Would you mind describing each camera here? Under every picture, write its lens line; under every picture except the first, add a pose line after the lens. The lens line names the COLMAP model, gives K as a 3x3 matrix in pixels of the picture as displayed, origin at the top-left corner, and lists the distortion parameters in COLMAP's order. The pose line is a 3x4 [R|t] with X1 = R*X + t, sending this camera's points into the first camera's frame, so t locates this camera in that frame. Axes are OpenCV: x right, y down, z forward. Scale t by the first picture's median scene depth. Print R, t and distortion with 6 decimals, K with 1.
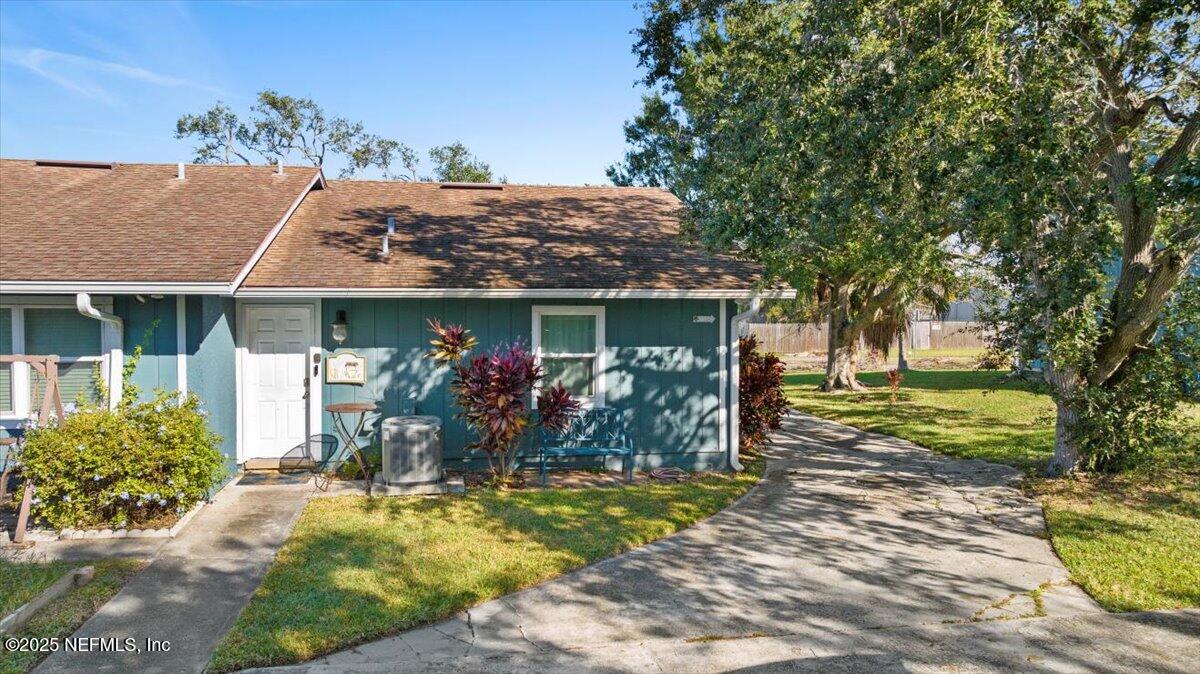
lens RADIAL K [[850.1, 0, 594.2], [0, 850.1, 331.6], [0, 0, 1]] dist [-0.028831, 0.022752]
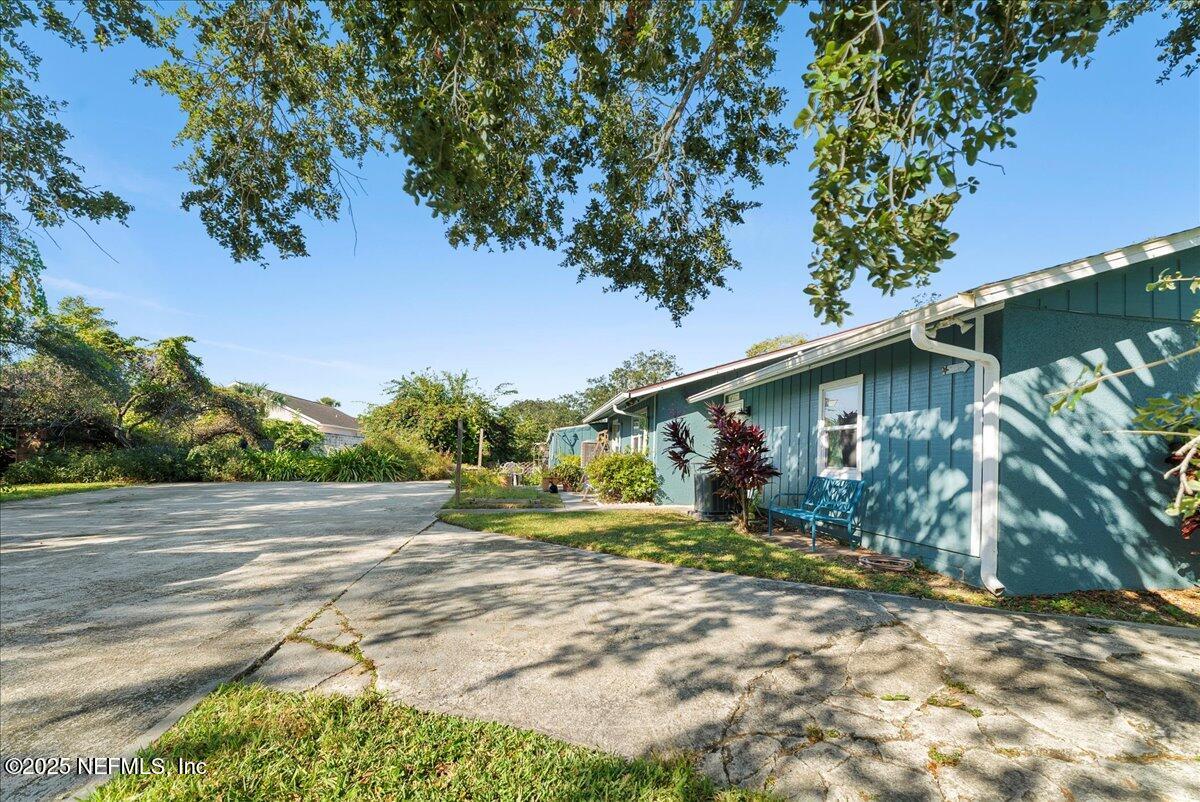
lens RADIAL K [[466.9, 0, 590.6], [0, 466.9, 419.5], [0, 0, 1]] dist [0.001738, 0.000231]
pose [[0.008061, -0.075318, -0.997127, 0.547755], [-0.047423, 0.996009, -0.075616, 0.076784], [0.998842, 0.047897, 0.004457, 0.686252]]
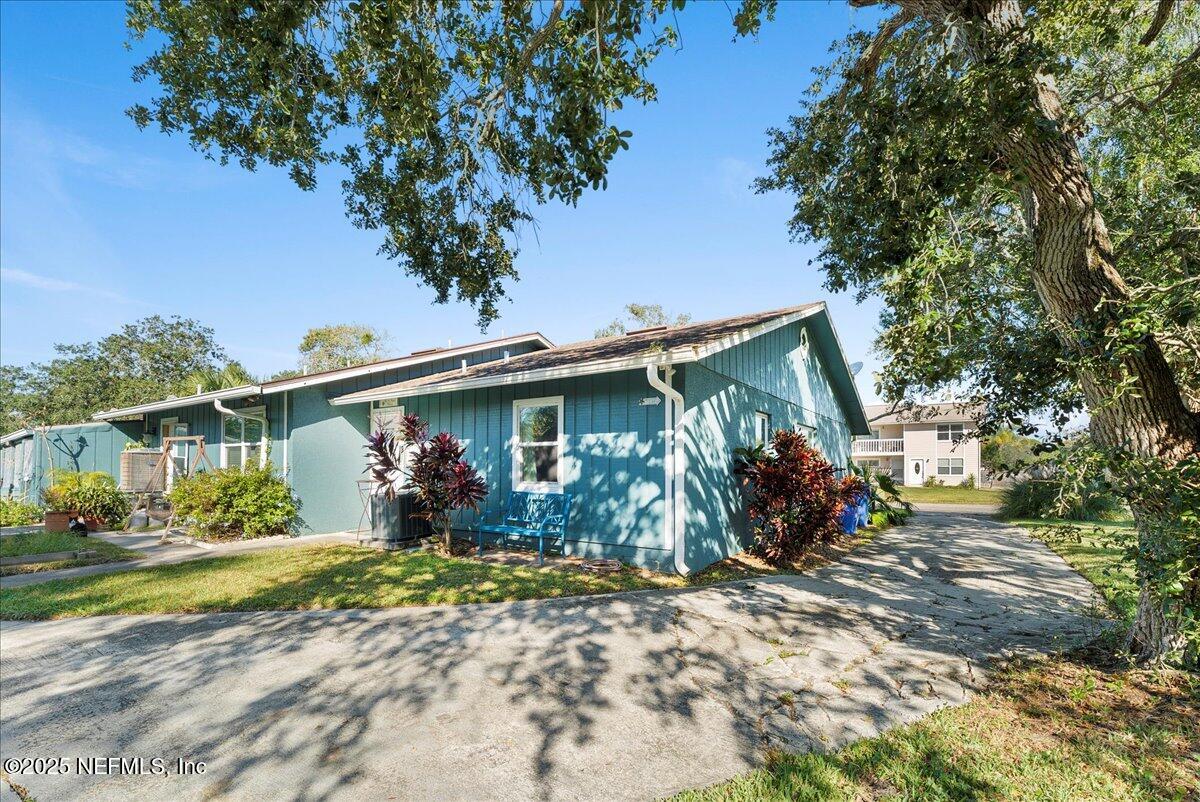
lens RADIAL K [[544.2, 0, 556.2], [0, 544.2, 424.5], [0, 0, 1]] dist [0.000656, -0.000091]
pose [[0.724226, -0.051160, -0.687662, 0.477201], [-0.020897, 0.995158, -0.096045, 0.071037], [0.689246, 0.083929, 0.719650, 0.503692]]
